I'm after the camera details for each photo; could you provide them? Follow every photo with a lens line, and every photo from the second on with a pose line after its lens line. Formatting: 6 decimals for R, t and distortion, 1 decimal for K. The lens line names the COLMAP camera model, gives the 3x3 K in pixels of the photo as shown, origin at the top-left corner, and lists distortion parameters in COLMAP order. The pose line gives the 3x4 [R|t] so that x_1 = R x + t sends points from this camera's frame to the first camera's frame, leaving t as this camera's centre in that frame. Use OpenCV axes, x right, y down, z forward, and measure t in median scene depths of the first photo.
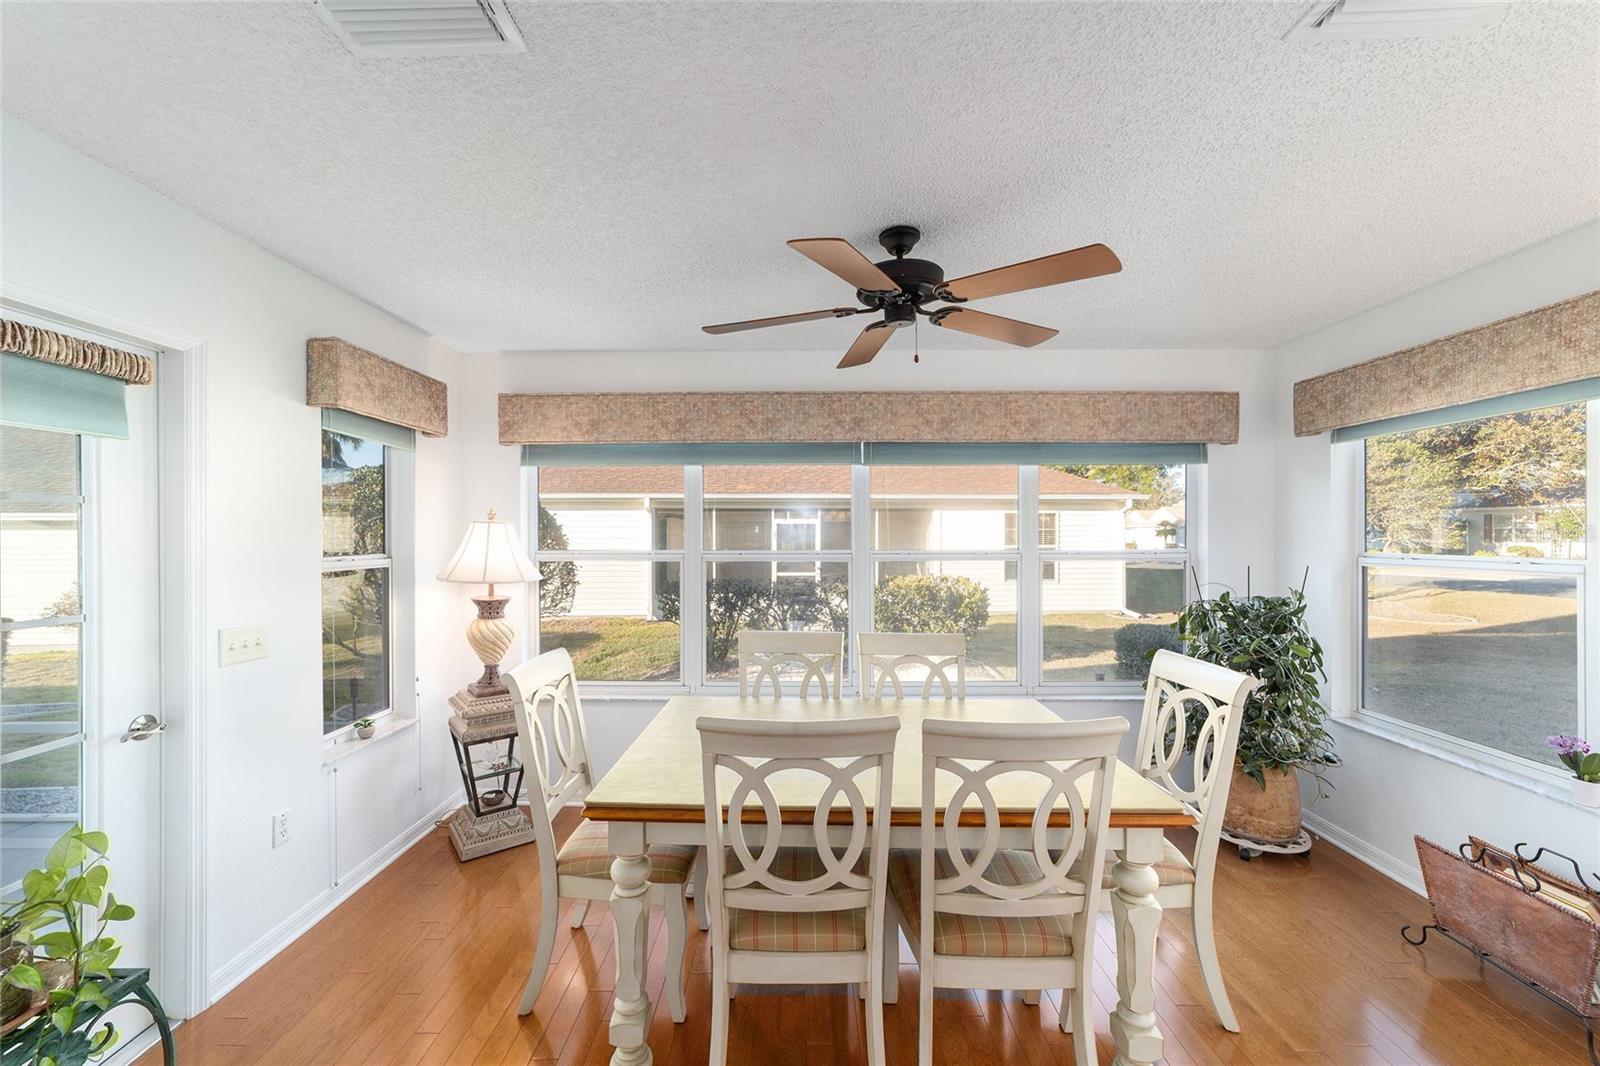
lens RADIAL K [[614.1, 0, 783.8], [0, 614.1, 537.8], [0, 0, 1]] dist [-0.014980, 0.007804]
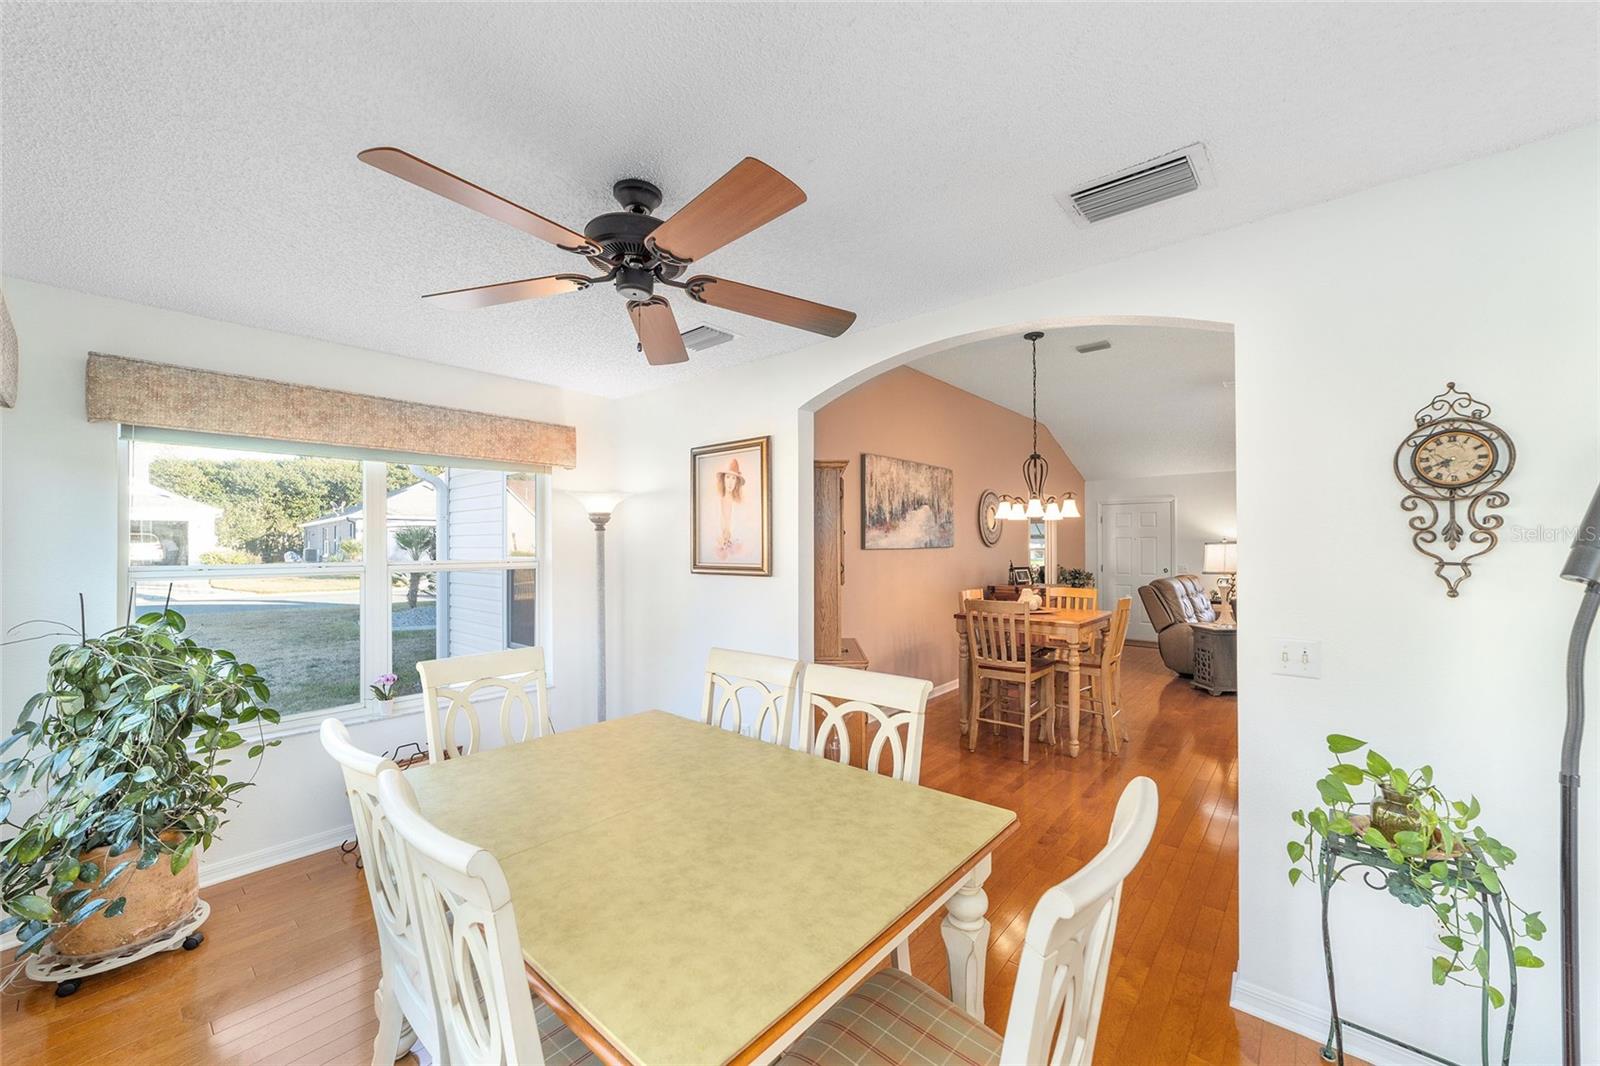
lens RADIAL K [[614.1, 0, 800.4], [0, 614.1, 537.6], [0, 0, 1]] dist [-0.014980, 0.007804]
pose [[-0.776378, 0.007367, 0.630224, -0.360503], [0.001924, 0.999955, -0.009318, -0.006741], [-0.630264, -0.006022, -0.776357, 1.048915]]
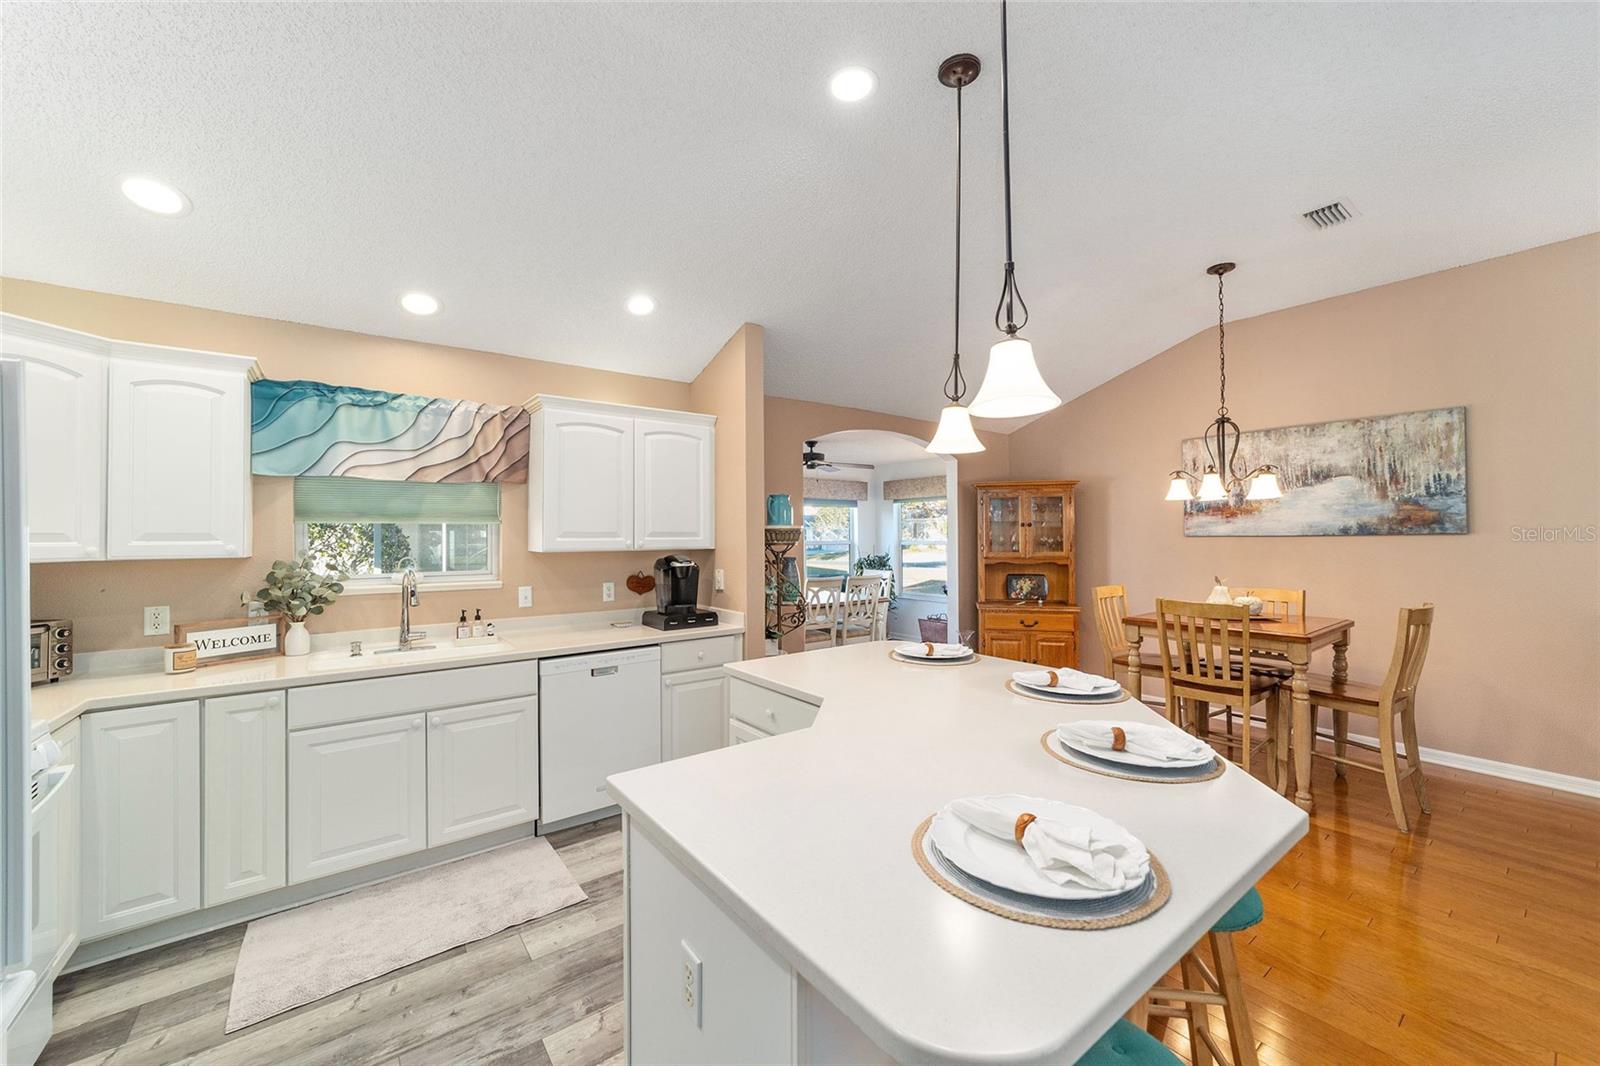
lens RADIAL K [[614.1, 0, 793.1], [0, 614.1, 530.2], [0, 0, 1]] dist [-0.014980, 0.007804]
pose [[0.785460, 0.000569, 0.618913, -1.308800], [0.007394, 0.999920, -0.010303, 0.001955], [-0.618869, 0.012668, 0.785392, -1.020817]]
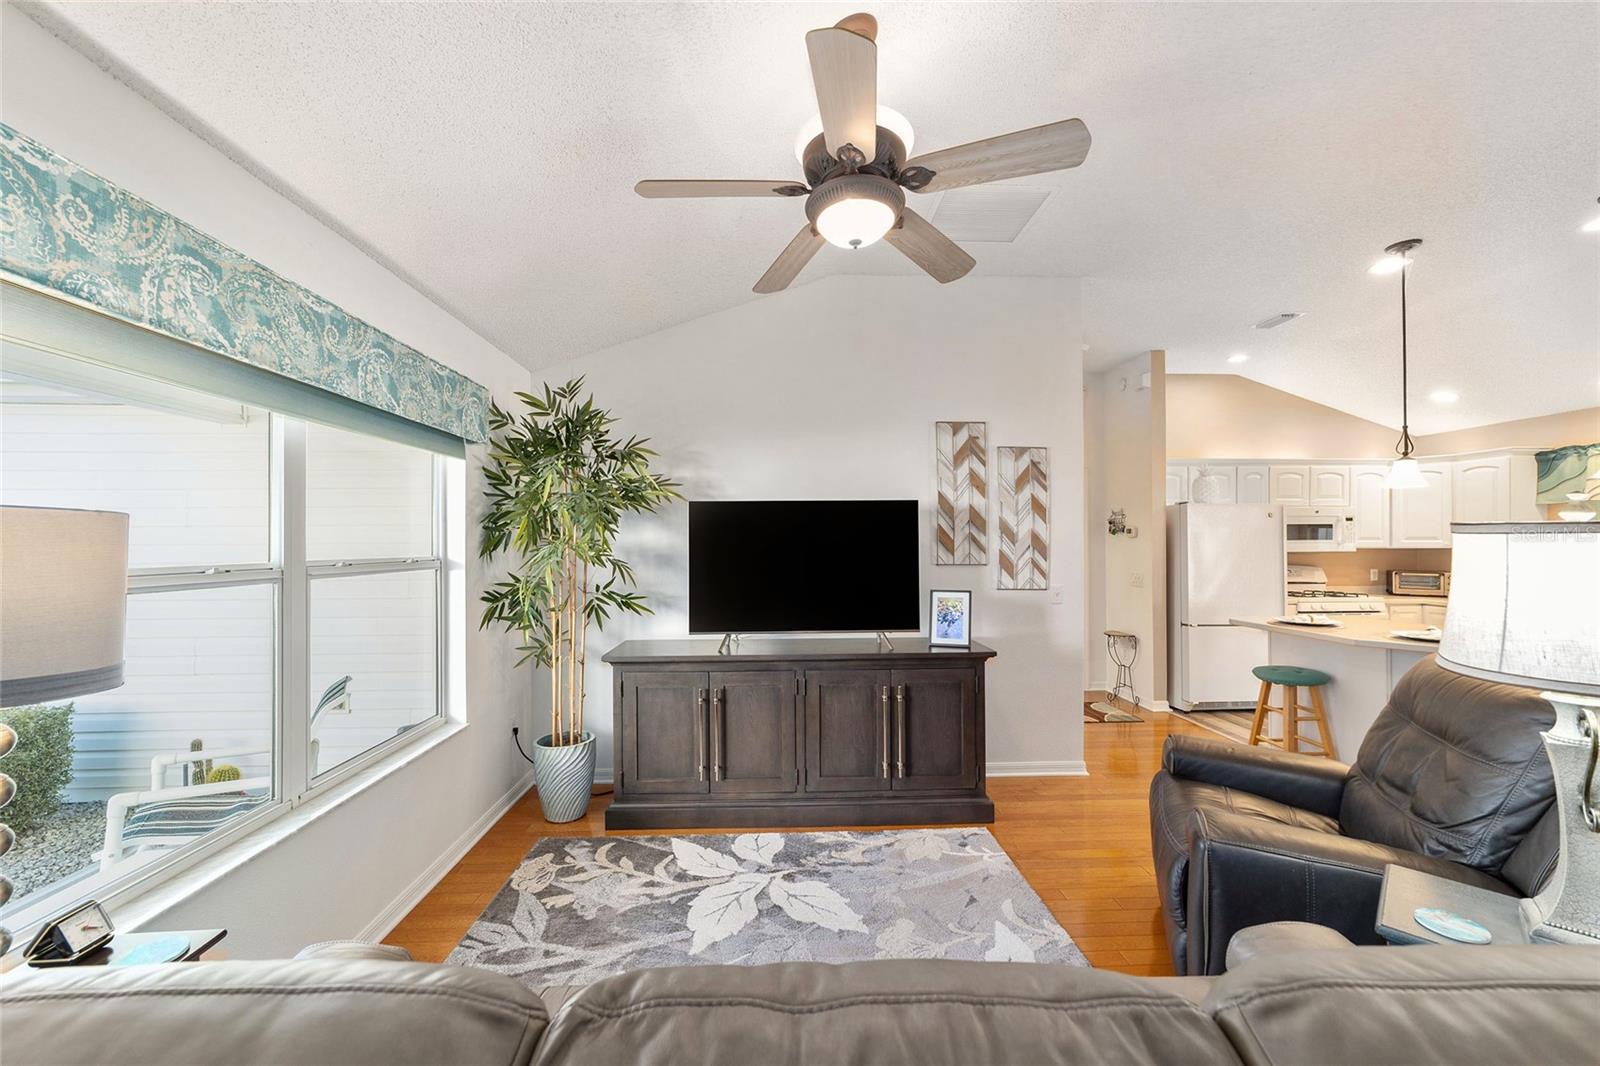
lens RADIAL K [[614.1, 0, 790.5], [0, 614.1, 537.2], [0, 0, 1]] dist [-0.014980, 0.007804]
pose [[0.056792, -0.008206, -0.998352, 0.199189], [0.001484, 0.999966, -0.008135, 0.005454], [0.998385, -0.001020, 0.056802, -1.969842]]
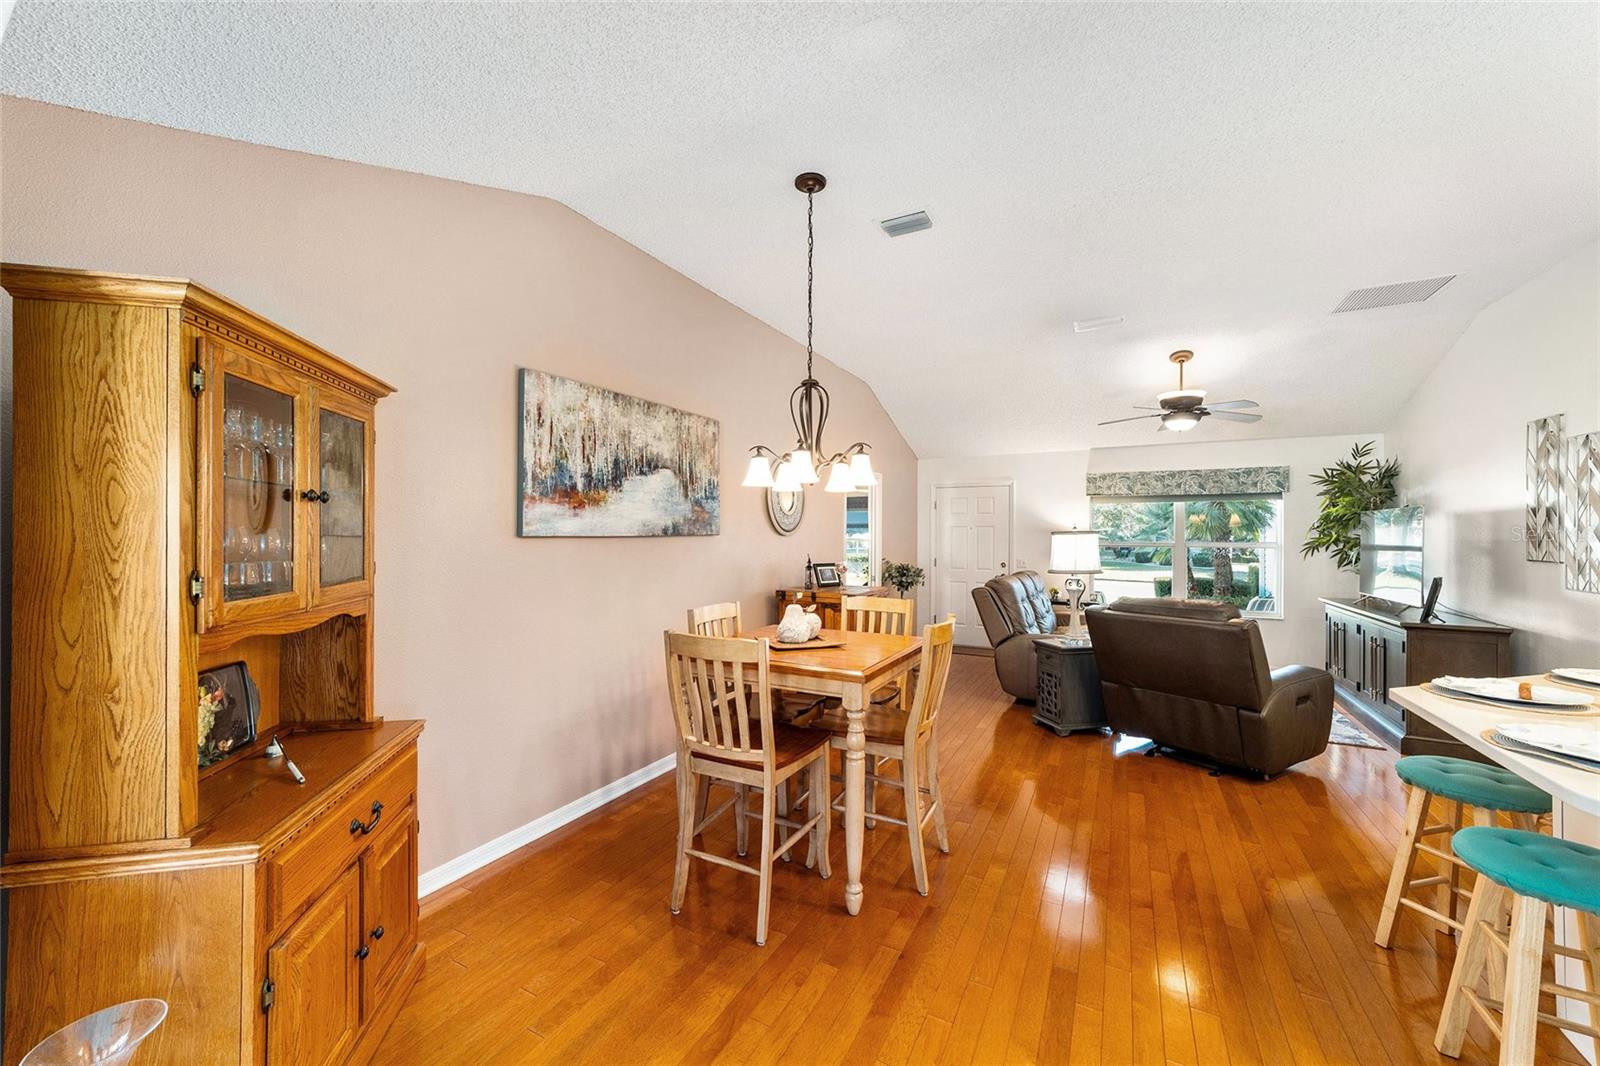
lens RADIAL K [[614.1, 0, 794.1], [0, 614.1, 528.2], [0, 0, 1]] dist [-0.014980, 0.007804]
pose [[-0.891690, -0.001064, 0.452646, -0.242634], [-0.005667, 0.999945, -0.008812, 0.002325], [-0.452612, -0.010423, -0.891647, 0.285218]]
